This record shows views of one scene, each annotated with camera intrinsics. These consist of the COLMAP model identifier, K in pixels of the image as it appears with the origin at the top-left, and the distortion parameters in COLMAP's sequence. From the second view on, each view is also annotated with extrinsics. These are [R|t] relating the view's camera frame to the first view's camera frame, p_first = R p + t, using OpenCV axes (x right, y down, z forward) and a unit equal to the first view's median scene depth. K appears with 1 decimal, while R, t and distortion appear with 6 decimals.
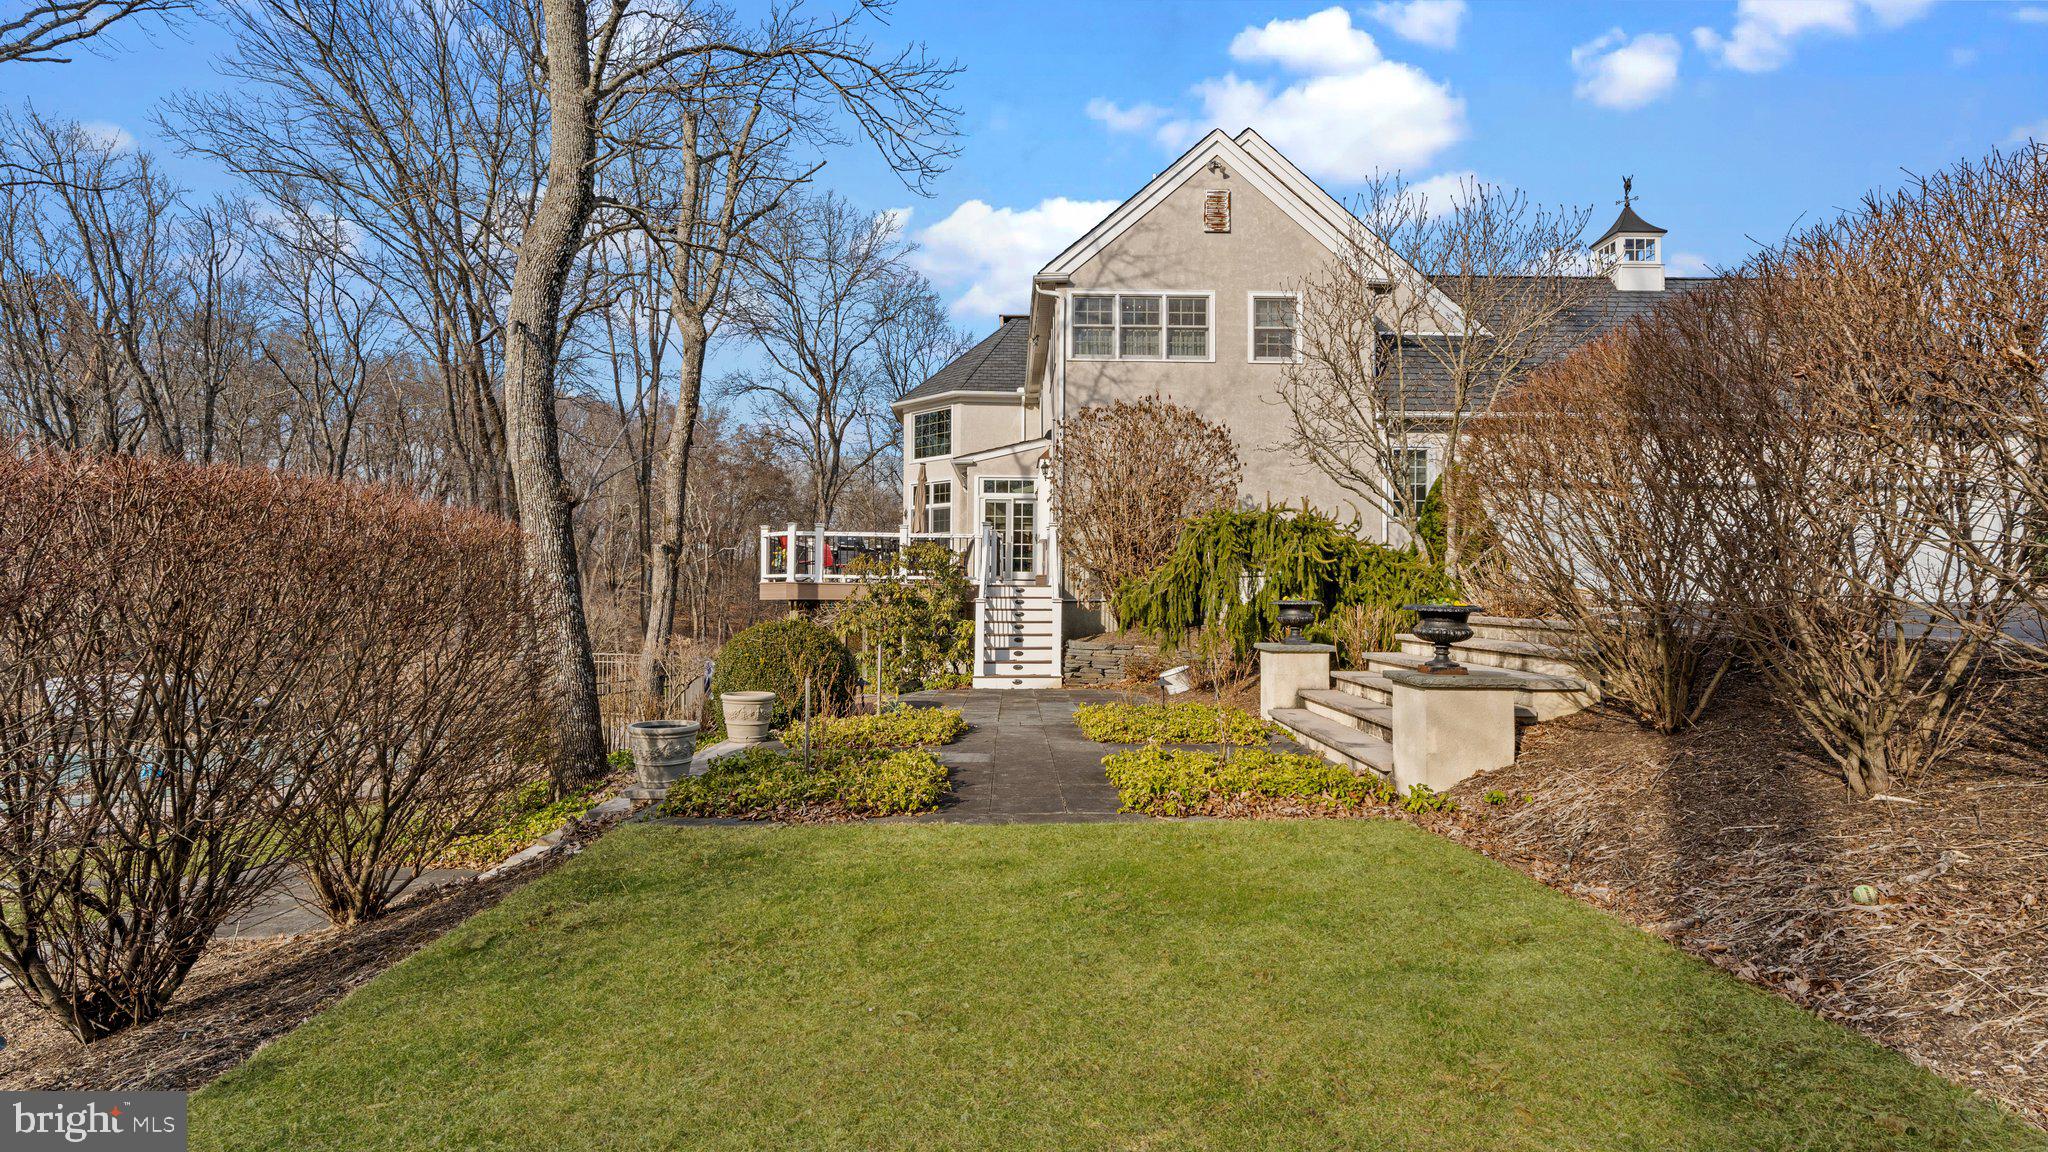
lens RADIAL K [[991.6, 0, 1022.4], [0, 991.6, 577.4], [0, 0, 1]] dist [-0.000717, 0.001199]
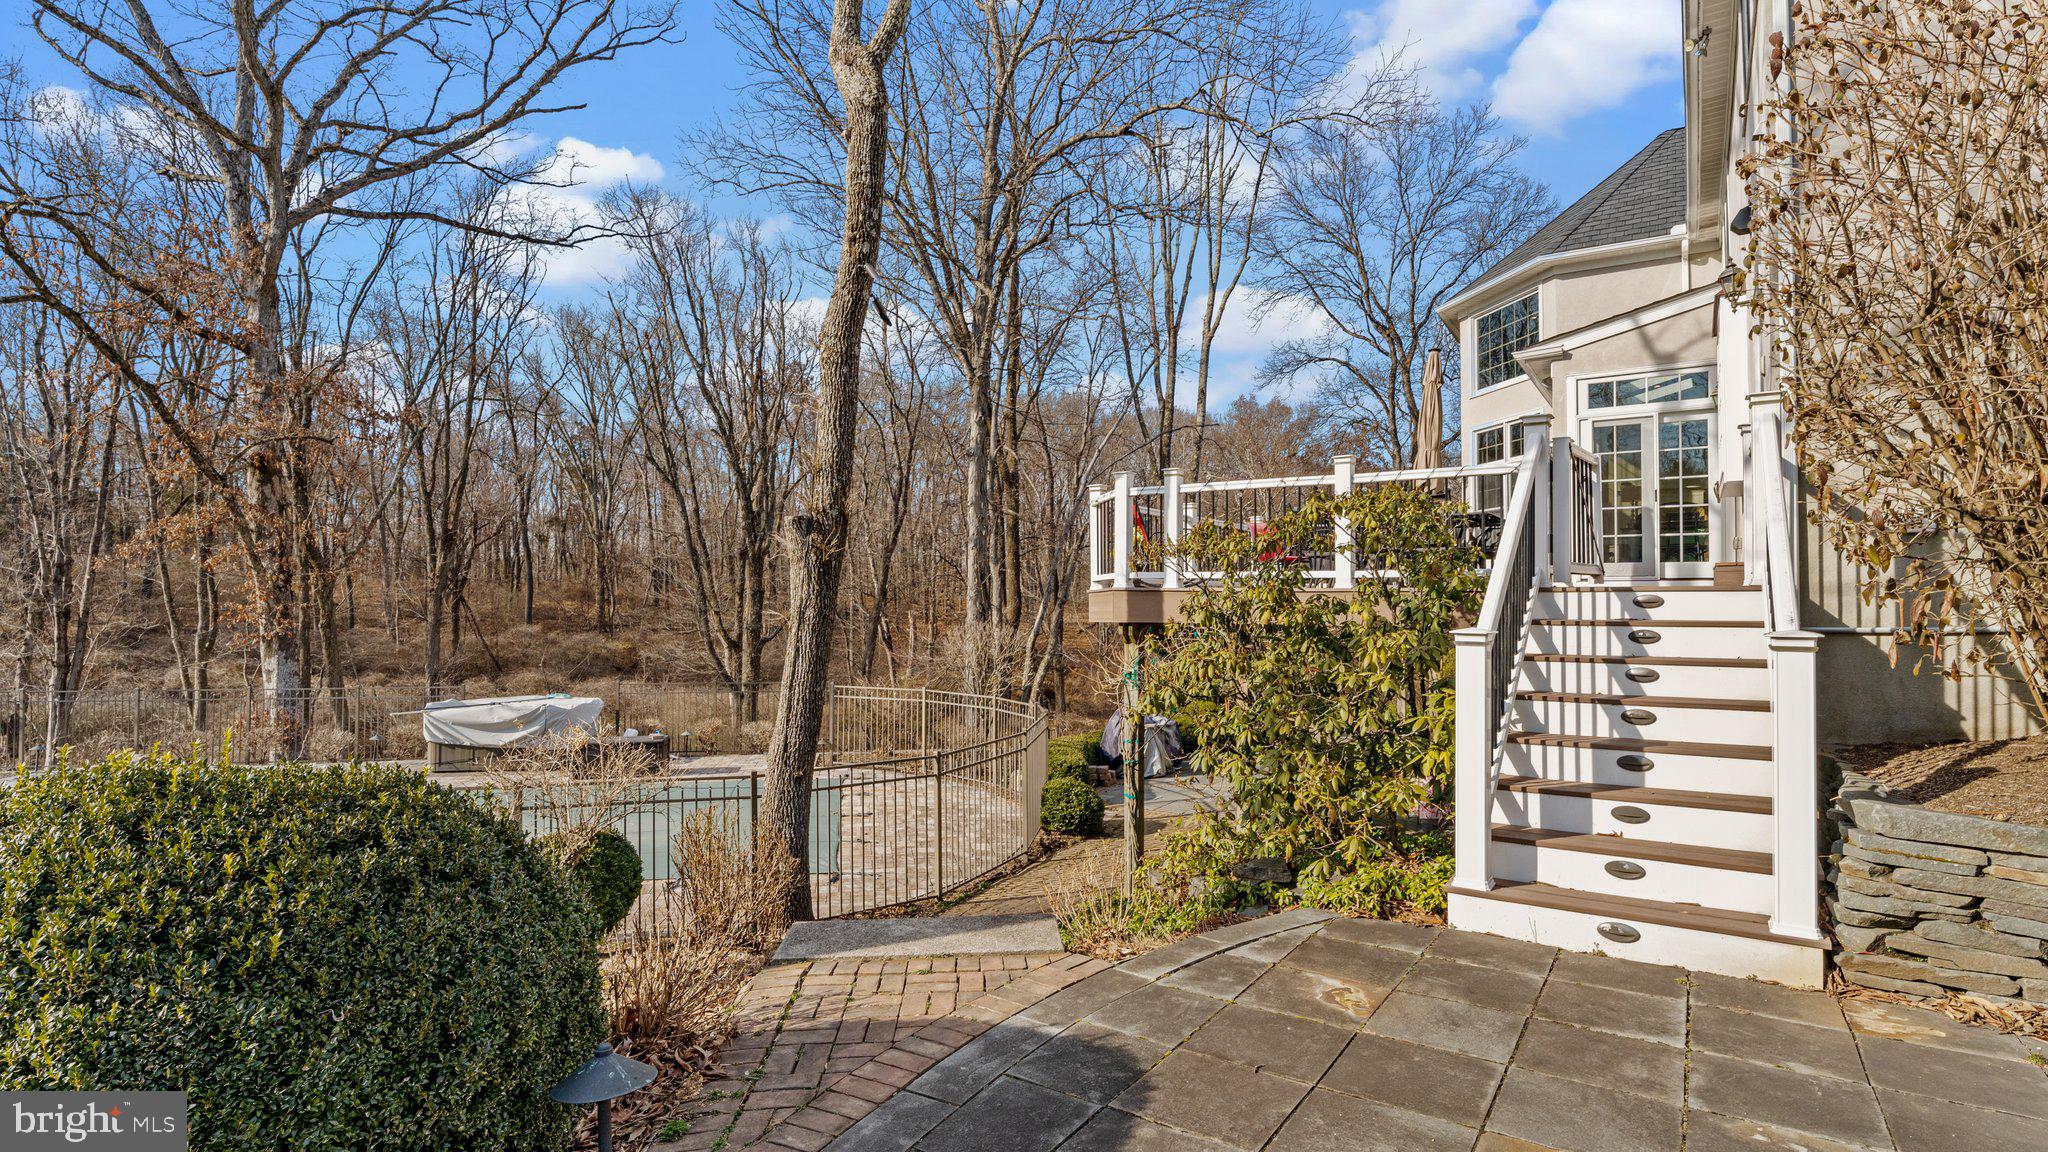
lens RADIAL K [[991.6, 0, 1022.4], [0, 991.6, 577.4], [0, 0, 1]] dist [-0.000717, 0.001199]
pose [[0.820677, -0.021062, -0.571004, 0.011576], [0.014306, 0.999765, -0.016317, 0.005332], [0.571213, 0.005222, 0.820785, 0.425557]]
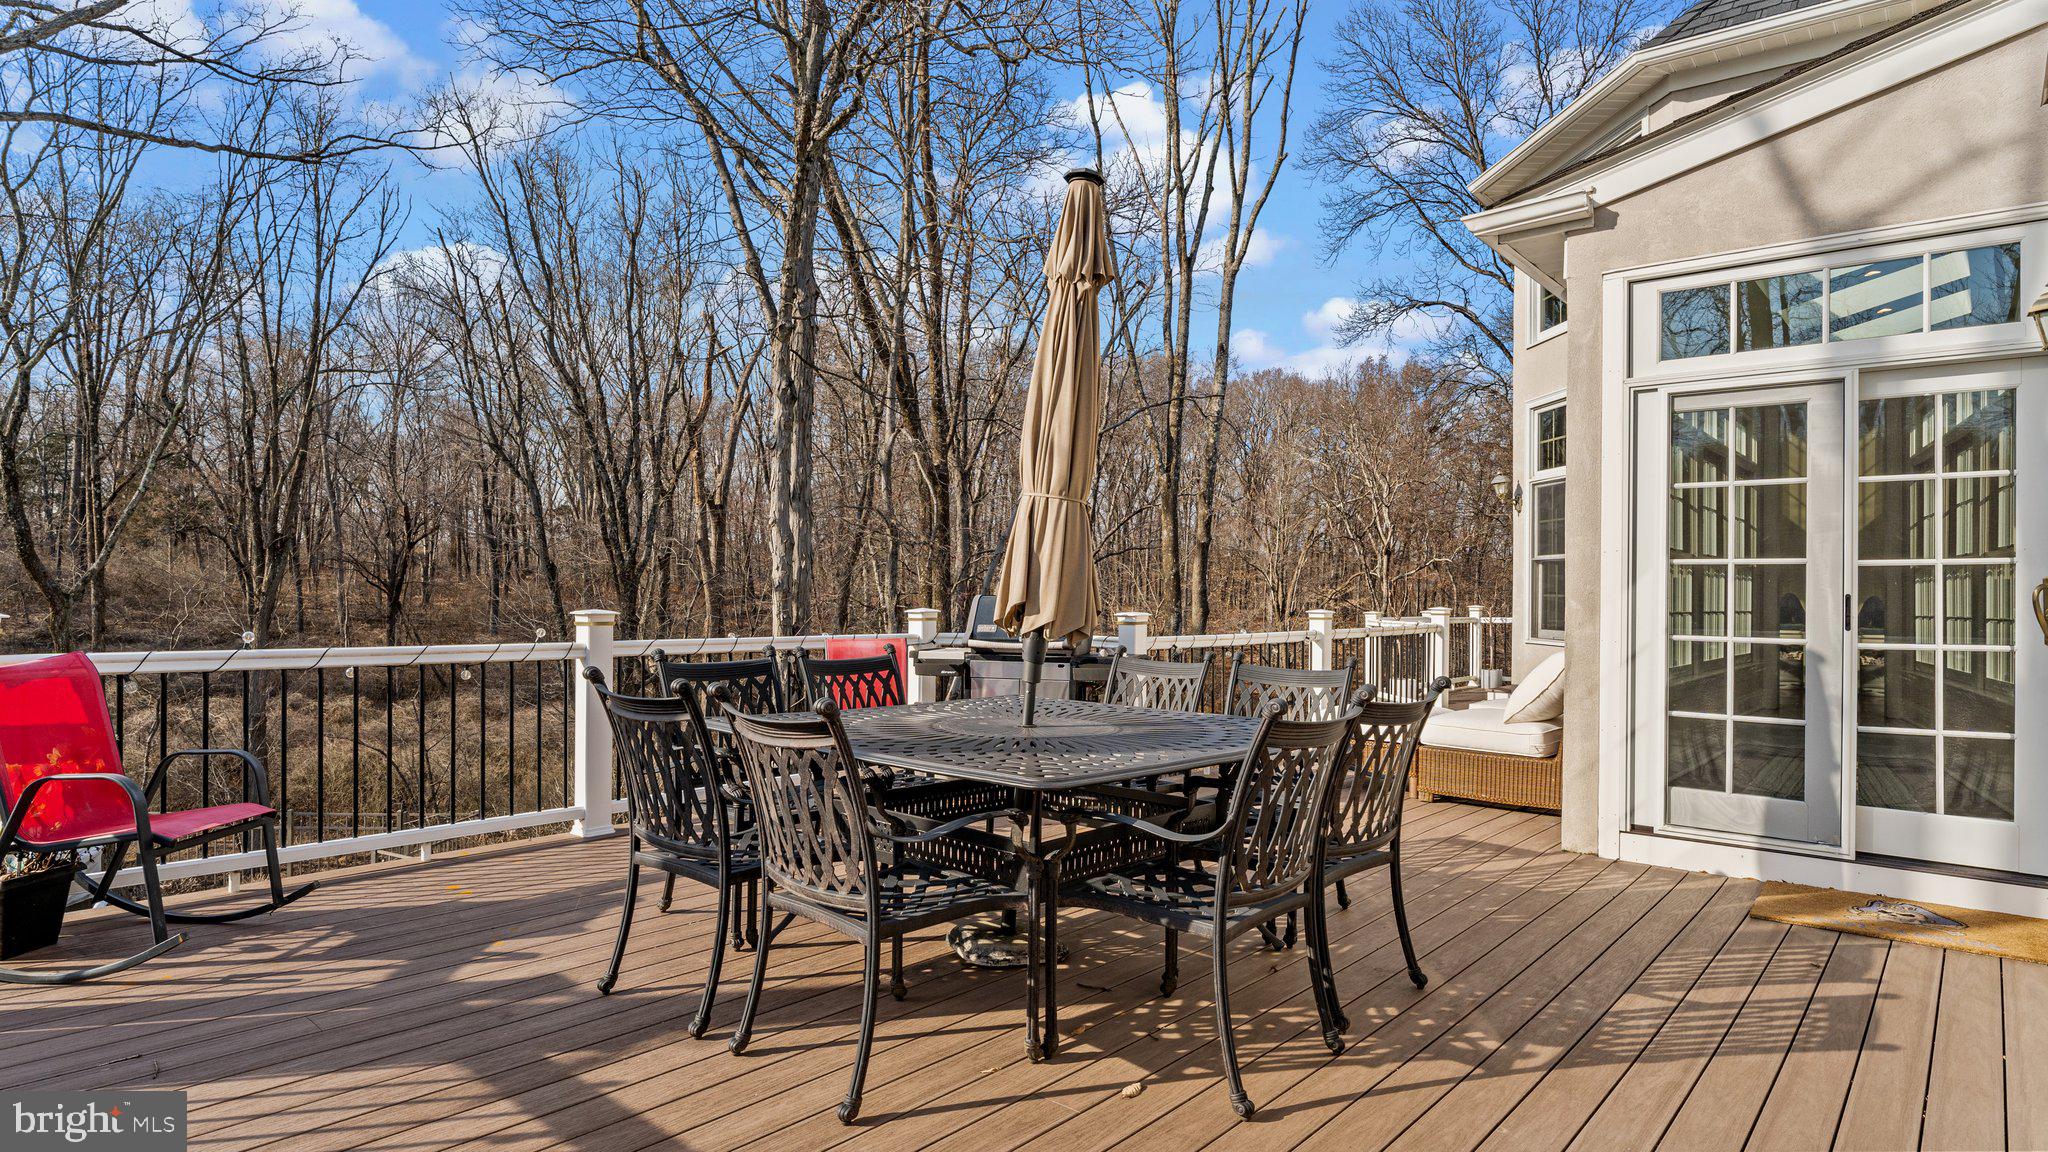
lens RADIAL K [[1113.8, 0, 1024.0], [0, 1113.8, 576.0], [0, 0, 1]] dist [-0.003508, -0.000314]
pose [[0.752958, -0.007902, -0.658021, 0.008432], [0.003909, 0.999964, -0.007536, -0.044527], [0.658056, 0.003102, 0.752962, 0.778926]]
